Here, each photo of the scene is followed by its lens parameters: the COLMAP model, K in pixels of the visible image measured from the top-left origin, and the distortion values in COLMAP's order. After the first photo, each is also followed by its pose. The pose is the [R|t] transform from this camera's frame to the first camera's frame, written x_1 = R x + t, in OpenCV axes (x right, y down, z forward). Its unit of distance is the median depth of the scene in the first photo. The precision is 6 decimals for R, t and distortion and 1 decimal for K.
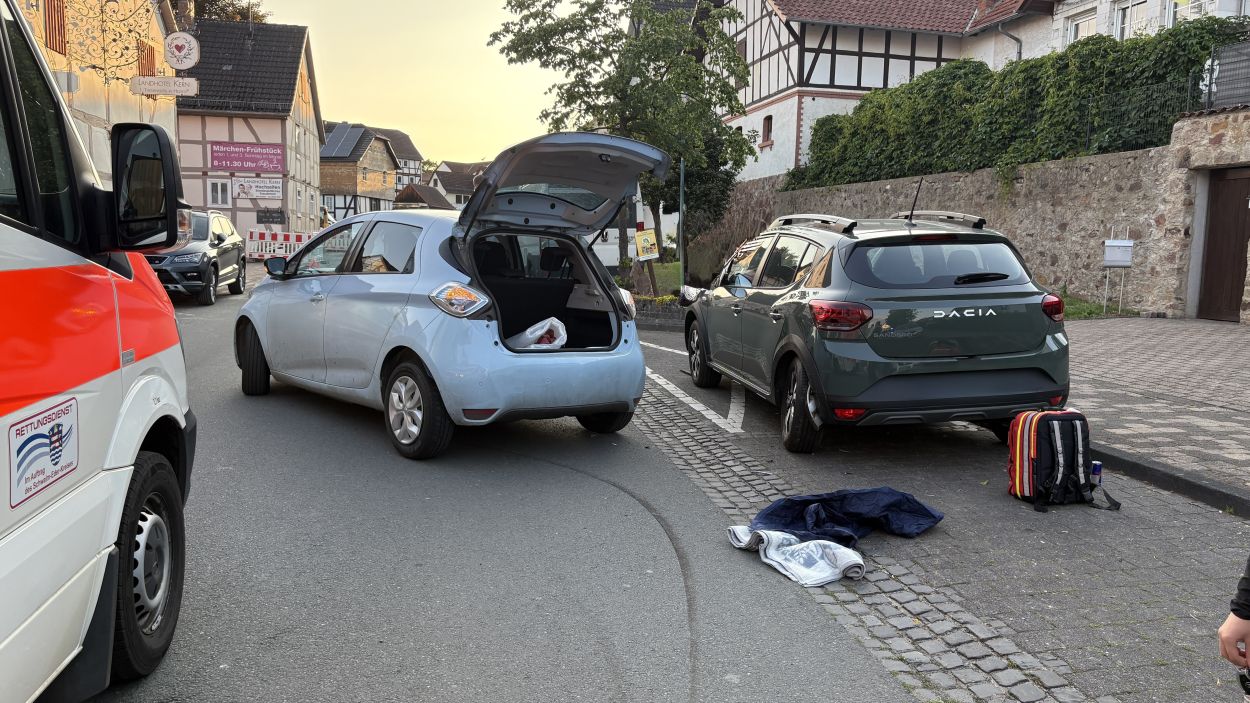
lens RADIAL K [[952.0, 0, 626.2], [0, 952.0, 348.5], [0, 0, 1]] dist [0.059139, -0.001582]
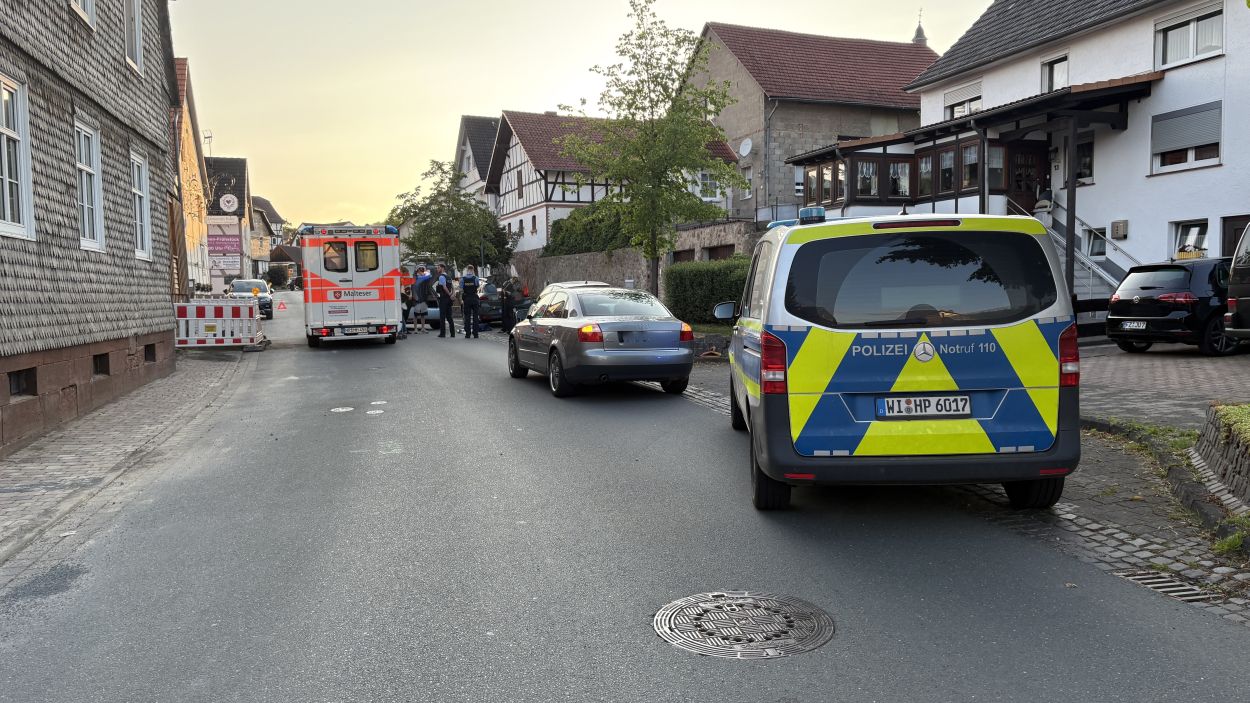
lens RADIAL K [[952.0, 0, 630.4], [0, 952.0, 354.0], [0, 0, 1]] dist [0.059139, -0.001582]
pose [[0.987329, -0.047191, 0.151510, 0.045788], [0.053478, 0.997857, -0.037694, 0.104086], [-0.149407, 0.045319, 0.987737, -0.860628]]
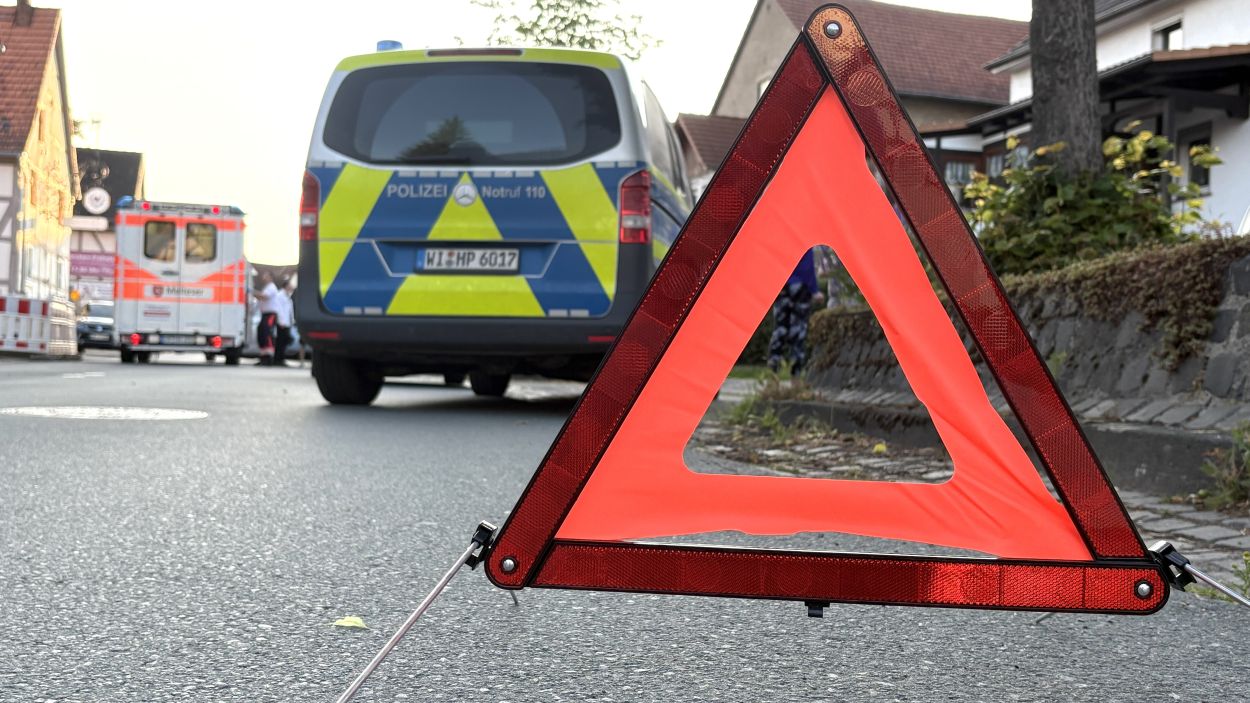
lens RADIAL K [[1389.2, 0, 616.4], [0, 1389.2, 353.6], [0, 0, 1]] dist [0.069874, 0.000000]
pose [[0.996710, 0.017569, 0.079121, 0.138807], [-0.007305, 0.991723, -0.128190, 0.156767], [-0.080719, 0.127190, 0.988588, -0.916146]]
